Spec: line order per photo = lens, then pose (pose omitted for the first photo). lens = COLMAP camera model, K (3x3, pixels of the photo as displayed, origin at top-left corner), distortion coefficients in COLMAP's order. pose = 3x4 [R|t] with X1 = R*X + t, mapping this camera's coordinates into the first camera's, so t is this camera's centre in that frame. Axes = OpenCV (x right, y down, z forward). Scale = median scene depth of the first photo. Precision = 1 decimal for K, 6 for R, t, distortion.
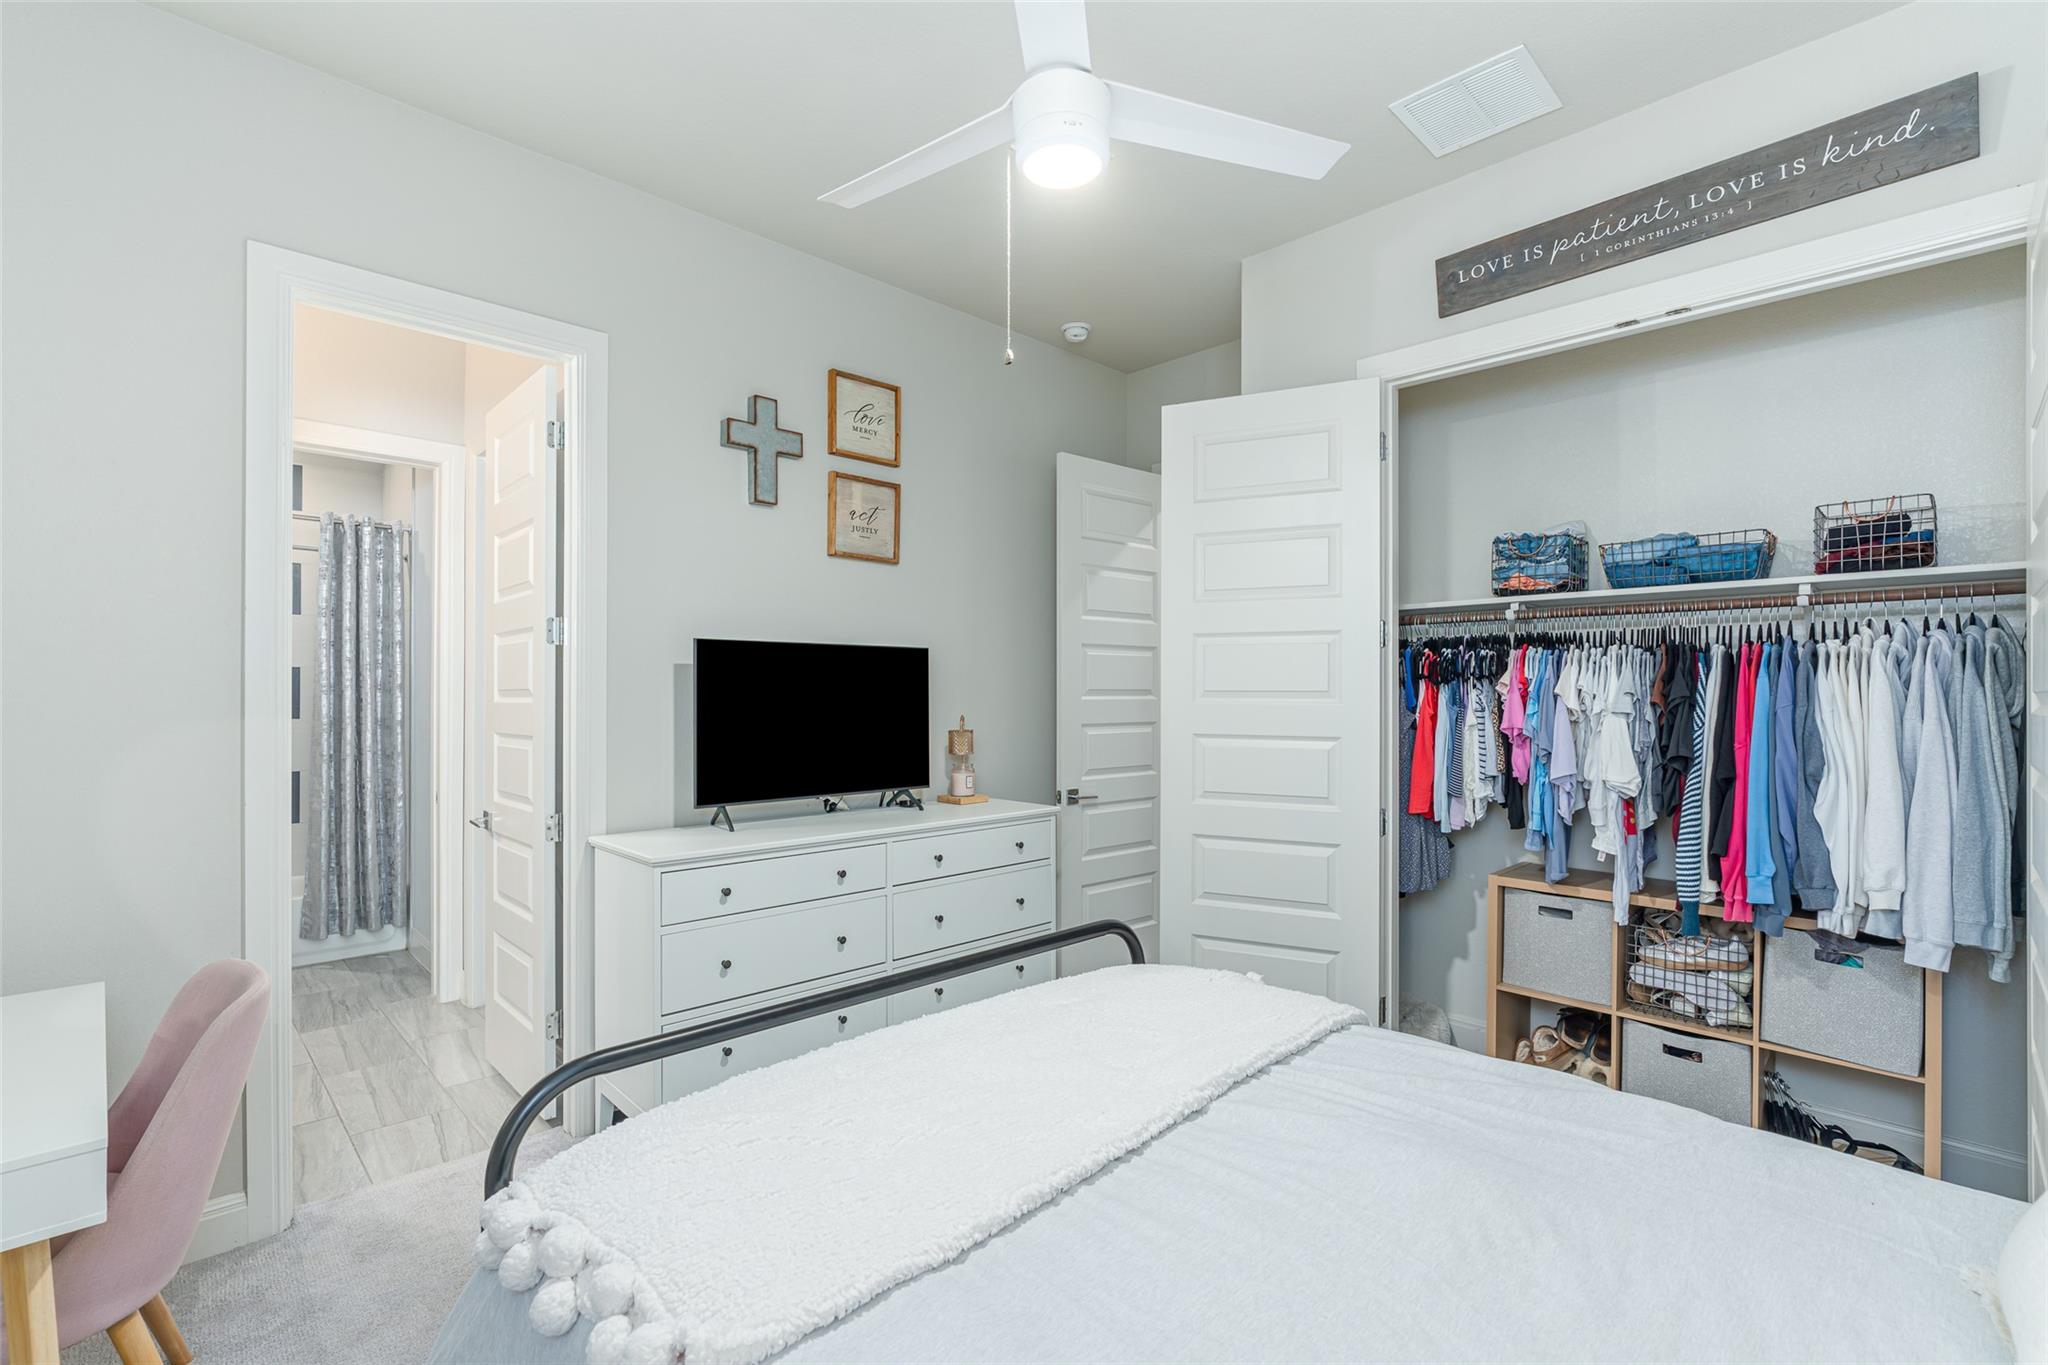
lens RADIAL K [[934.8, 0, 1019.8], [0, 934.8, 698.5], [0, 0, 1]] dist [-0.003905, -0.001191]
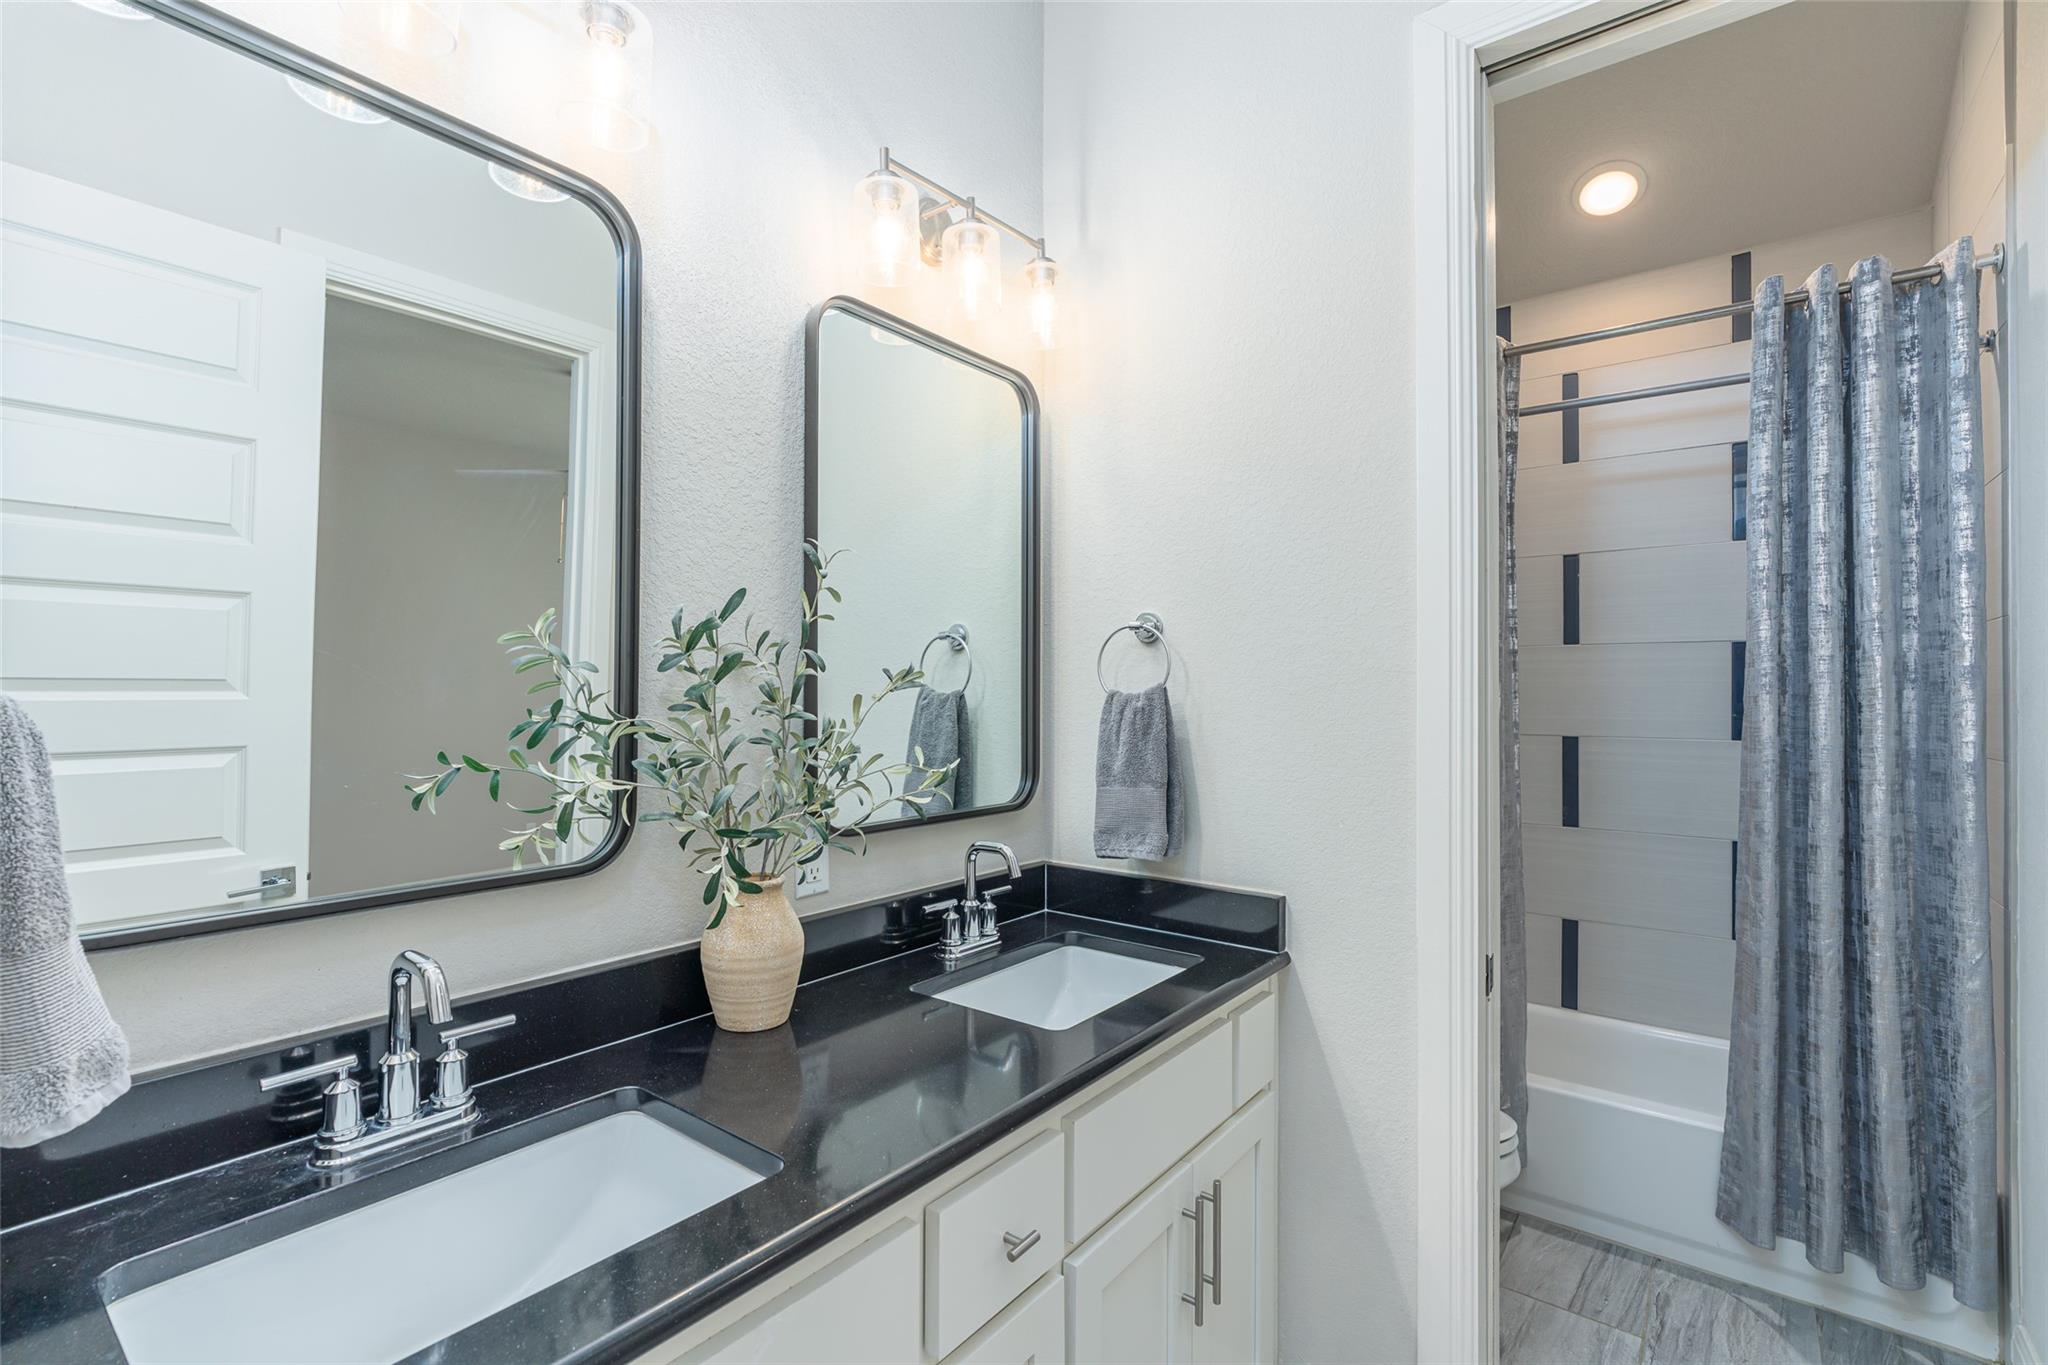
lens RADIAL K [[934.8, 0, 976.1], [0, 934.8, 678.8], [0, 0, 1]] dist [-0.003905, -0.001191]
pose [[0.157413, -0.011936, -0.987461, -0.358090], [-0.005194, 0.999903, -0.012914, -0.003429], [0.987519, 0.007162, 0.157336, 0.545256]]
